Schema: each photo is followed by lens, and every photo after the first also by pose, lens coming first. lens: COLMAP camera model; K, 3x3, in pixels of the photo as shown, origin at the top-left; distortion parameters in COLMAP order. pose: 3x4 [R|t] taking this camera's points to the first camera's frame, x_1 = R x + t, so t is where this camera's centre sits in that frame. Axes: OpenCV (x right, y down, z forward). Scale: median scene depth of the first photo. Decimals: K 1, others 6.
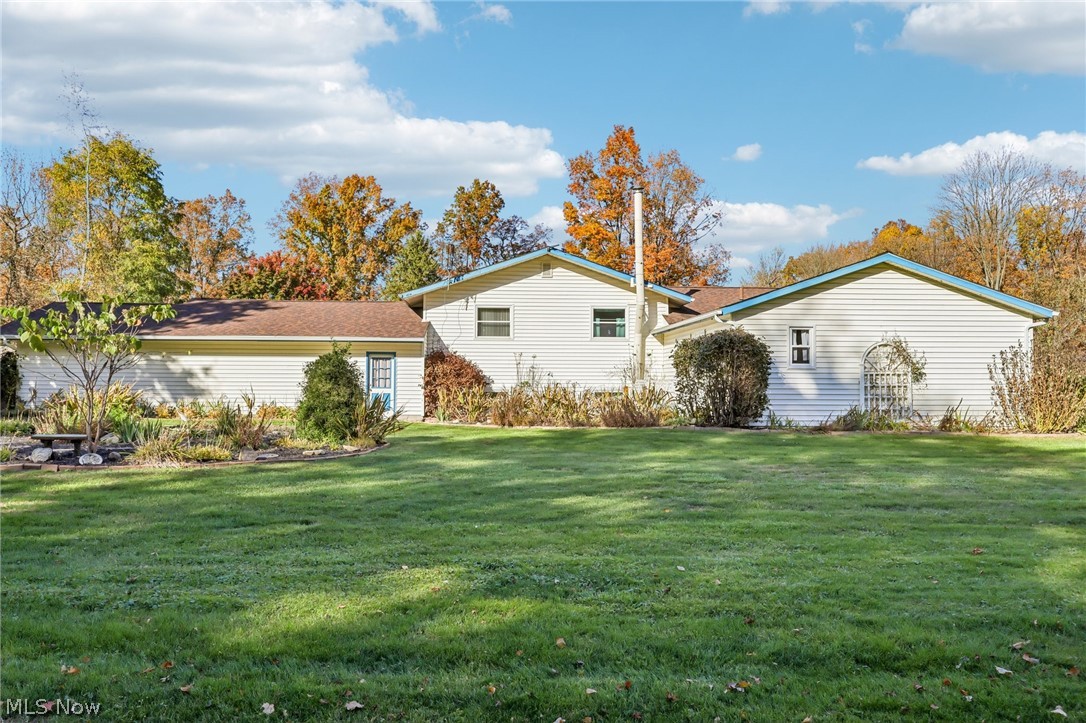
lens RADIAL K [[841.0, 0, 543.0], [0, 841.0, 361.5], [0, 0, 1]] dist [0.000621, -0.000163]
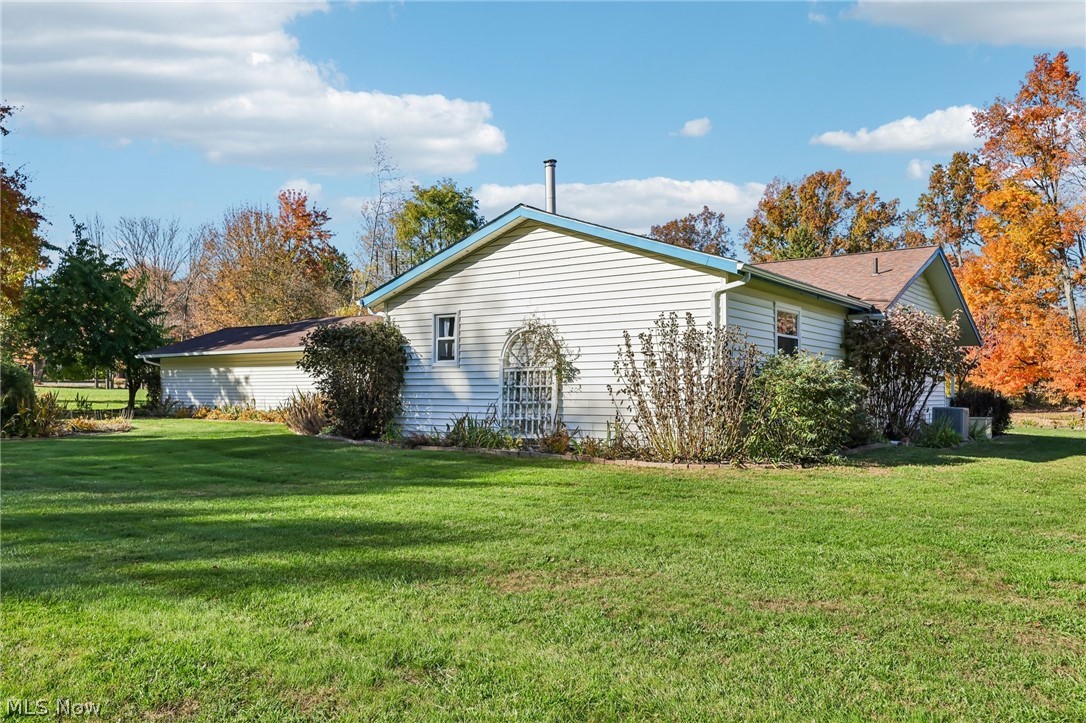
lens RADIAL K [[852.5, 0, 543.0], [0, 852.5, 361.5], [0, 0, 1]] dist [-0.002704, 0.003019]
pose [[0.767340, -0.026090, -0.640710, 0.695580], [0.017938, 0.999654, -0.019224, 0.016184], [0.640990, 0.003259, 0.767542, 0.344286]]
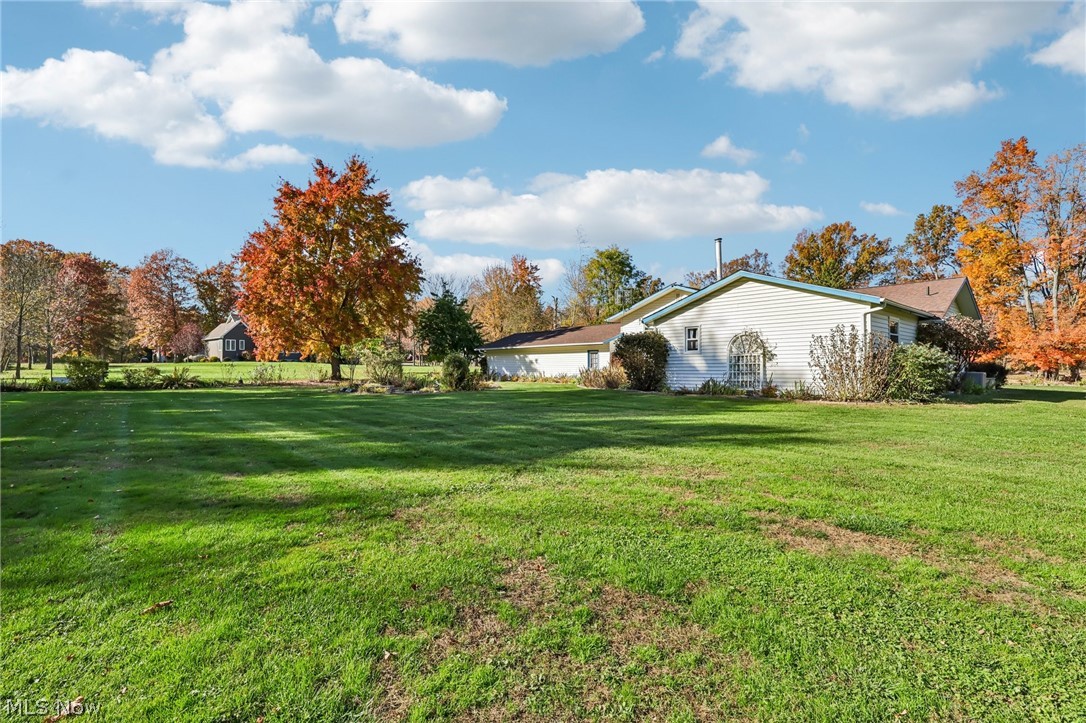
lens RADIAL K [[505.7, 0, 543.0], [0, 505.7, 361.5], [0, 0, 1]] dist [0.000781, 0.000475]
pose [[0.632006, -0.017876, -0.774757, 0.665350], [0.032366, 0.999470, 0.003341, 0.008314], [0.774287, -0.027187, 0.632250, 0.154815]]
